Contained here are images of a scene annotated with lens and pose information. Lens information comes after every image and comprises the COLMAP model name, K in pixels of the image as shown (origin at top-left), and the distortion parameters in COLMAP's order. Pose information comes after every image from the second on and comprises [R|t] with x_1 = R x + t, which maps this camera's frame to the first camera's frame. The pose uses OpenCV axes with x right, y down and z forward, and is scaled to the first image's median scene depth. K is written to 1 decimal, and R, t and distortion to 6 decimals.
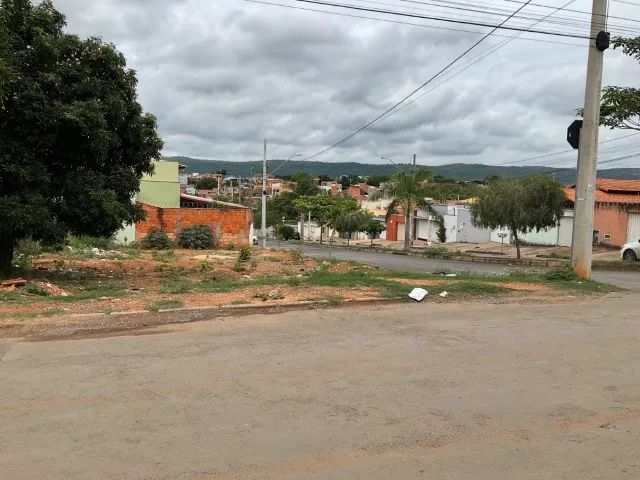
lens RADIAL K [[499.7, 0, 320.0], [0, 499.7, 240.0], [0, 0, 1]] dist [0.083115, -0.175089]
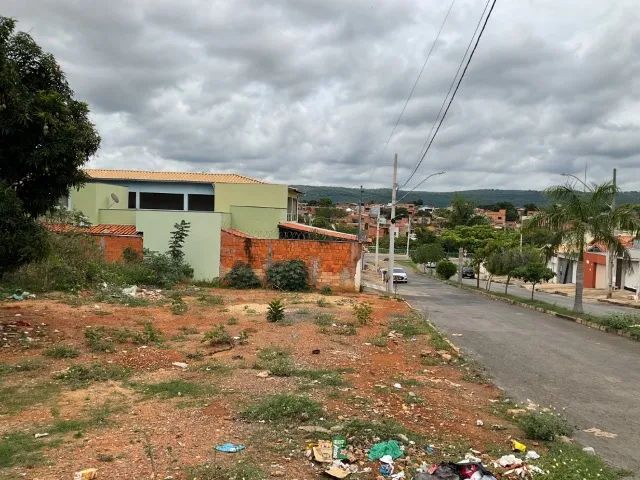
lens RADIAL K [[499.7, 0, 320.0], [0, 499.7, 240.0], [0, 0, 1]] dist [0.083115, -0.175089]
pose [[0.920573, 0.019375, -0.390090, 0.077181], [-0.043064, 0.997714, -0.052070, -0.015077], [0.388190, 0.064733, 0.919303, 0.183131]]
